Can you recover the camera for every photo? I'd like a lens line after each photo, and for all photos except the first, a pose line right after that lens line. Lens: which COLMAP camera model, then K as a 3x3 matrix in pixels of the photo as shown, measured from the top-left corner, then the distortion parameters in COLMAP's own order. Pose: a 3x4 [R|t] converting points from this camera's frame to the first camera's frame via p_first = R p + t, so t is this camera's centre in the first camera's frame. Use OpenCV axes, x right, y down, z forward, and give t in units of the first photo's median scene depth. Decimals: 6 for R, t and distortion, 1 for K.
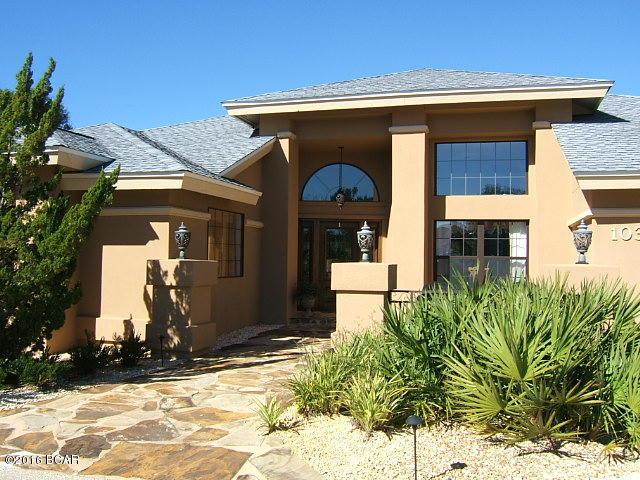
lens RADIAL K [[613.5, 0, 322.1], [0, 613.5, 240.1], [0, 0, 1]] dist [-0.103467, 0.029351]
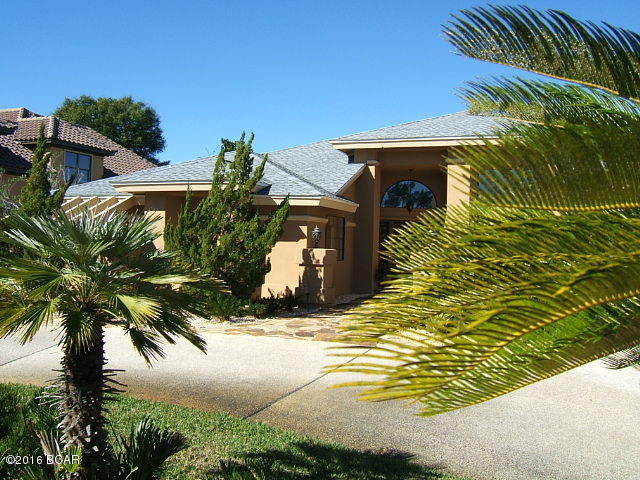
lens RADIAL K [[613.5, 0, 322.1], [0, 613.5, 240.1], [0, 0, 1]] dist [-0.103467, 0.029351]
pose [[0.996430, 0.020895, -0.081801, -0.065813], [-0.019277, 0.999603, 0.020528, -0.020293], [0.082198, -0.018878, 0.996437, -0.513344]]
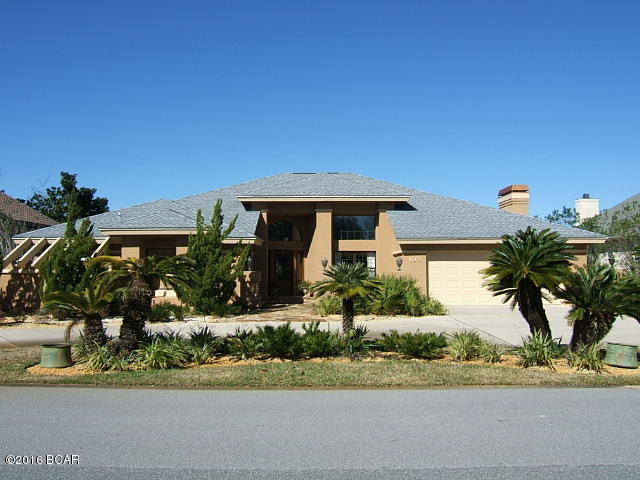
lens RADIAL K [[613.5, 0, 322.1], [0, 613.5, 240.1], [0, 0, 1]] dist [-0.103467, 0.029351]
pose [[0.958163, -0.000298, 0.286222, -0.546930], [0.004150, 0.999909, -0.012852, -0.049737], [-0.286192, 0.013502, 0.958077, -1.226687]]
